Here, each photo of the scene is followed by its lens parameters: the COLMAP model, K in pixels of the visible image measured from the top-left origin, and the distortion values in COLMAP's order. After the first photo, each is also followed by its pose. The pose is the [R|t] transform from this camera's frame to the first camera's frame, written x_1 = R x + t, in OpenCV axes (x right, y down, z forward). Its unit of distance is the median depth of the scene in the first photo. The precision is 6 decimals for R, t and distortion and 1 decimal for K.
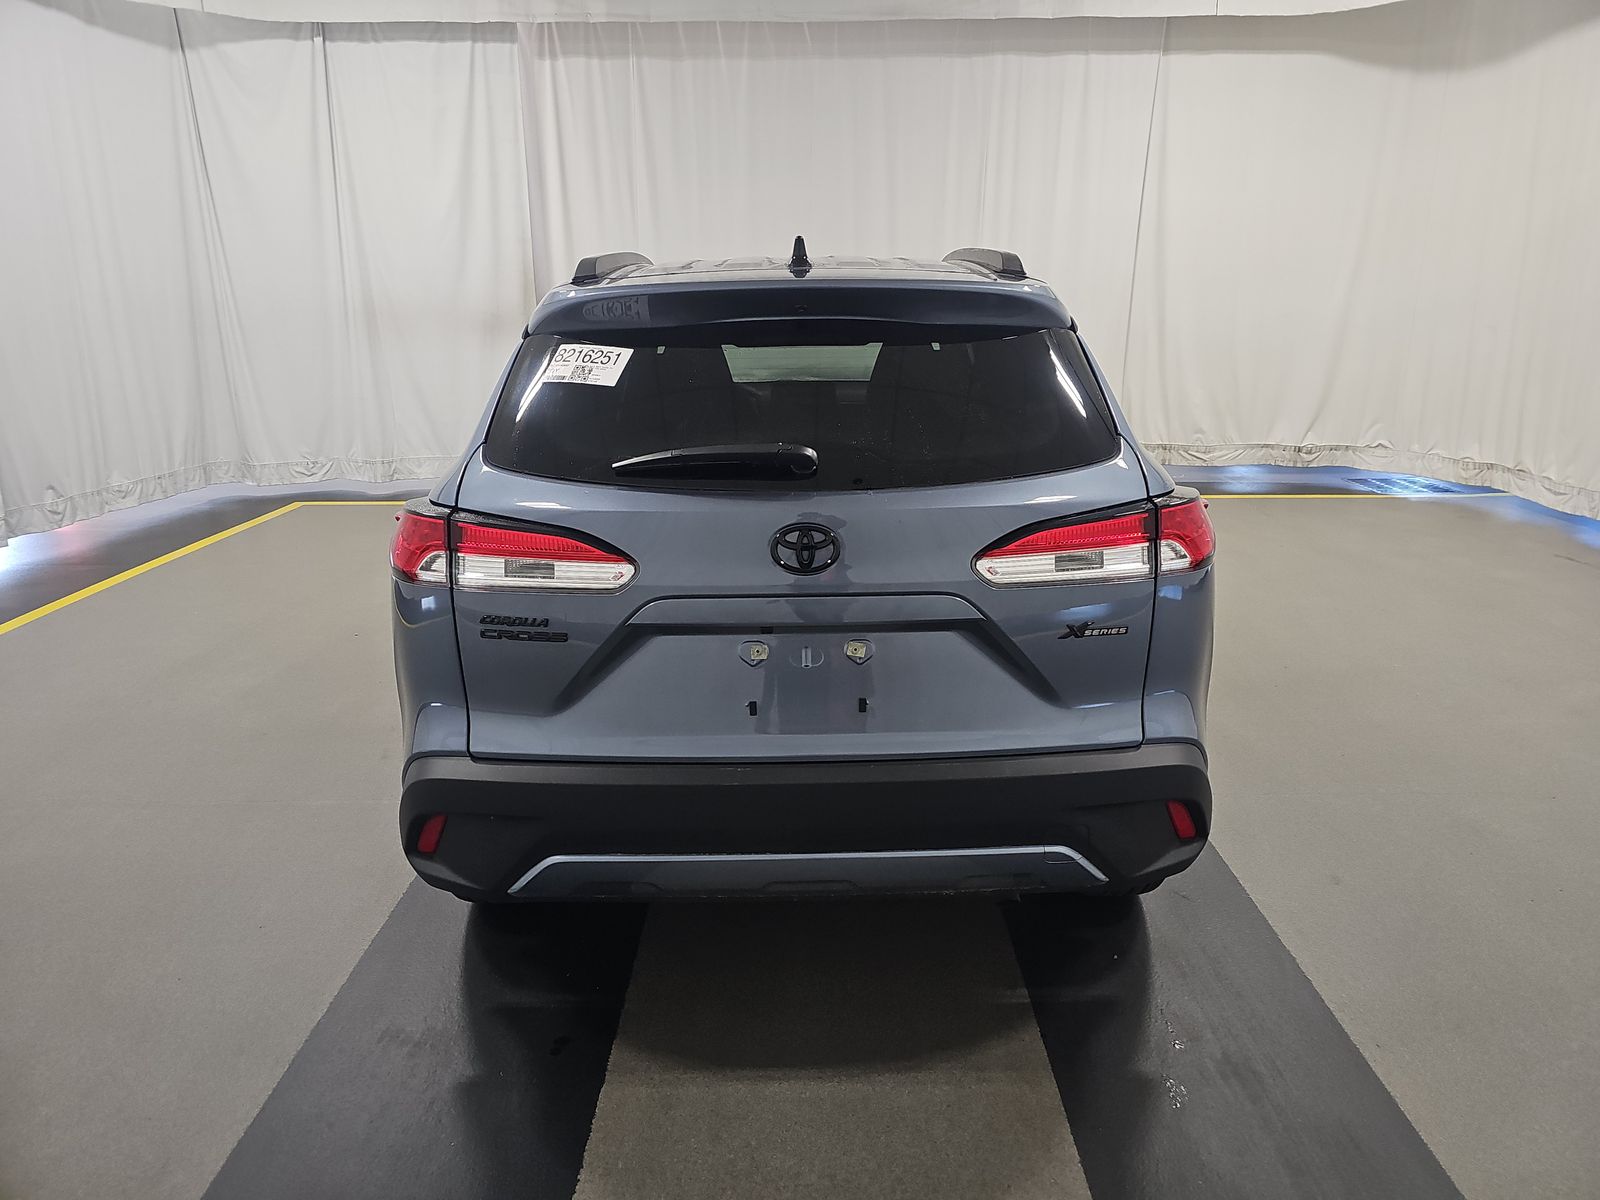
lens RADIAL K [[1073.2, 0, 808.4], [0, 1073.2, 597.9], [0, 0, 1]] dist [0.049946, -0.036582]
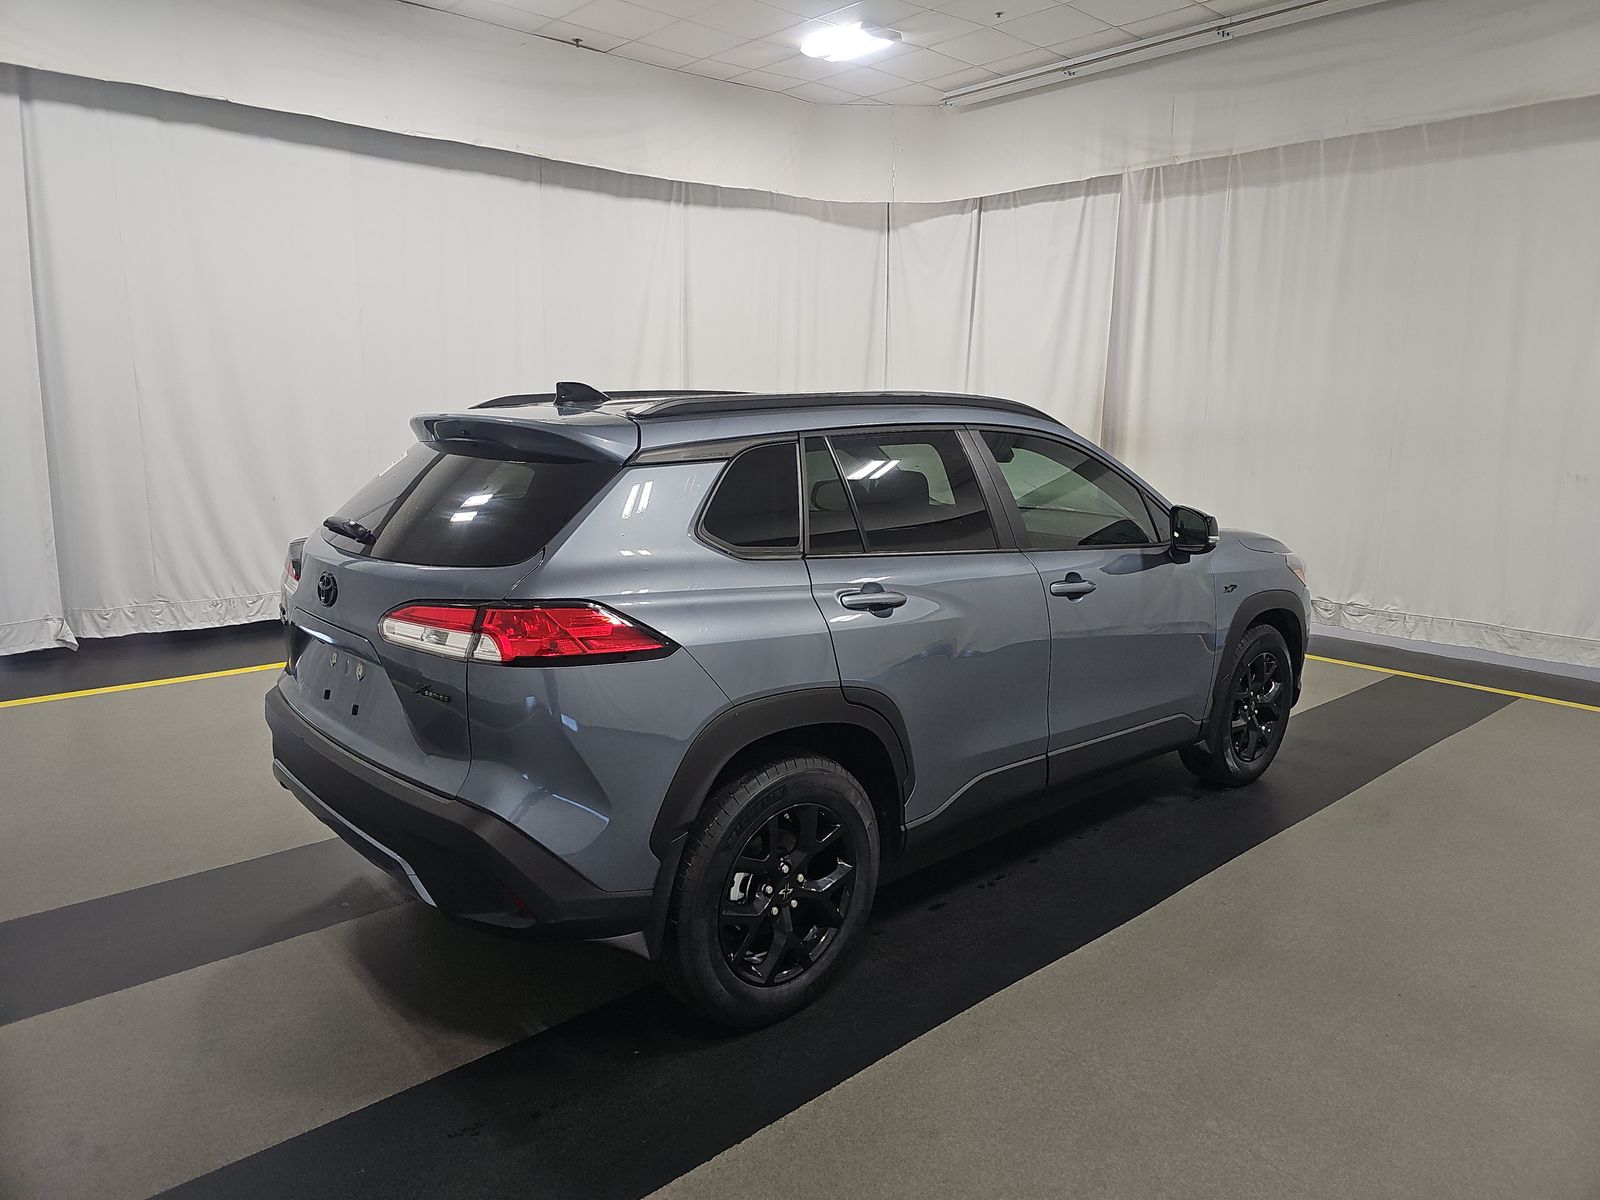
lens RADIAL K [[1073.2, 0, 806.6], [0, 1073.2, 595.8], [0, 0, 1]] dist [0.049946, -0.036582]
pose [[0.690306, 0.141790, -0.709488, 0.331239], [-0.215960, 0.976287, -0.015011, -0.035248], [0.690535, 0.163583, 0.704558, 0.091276]]
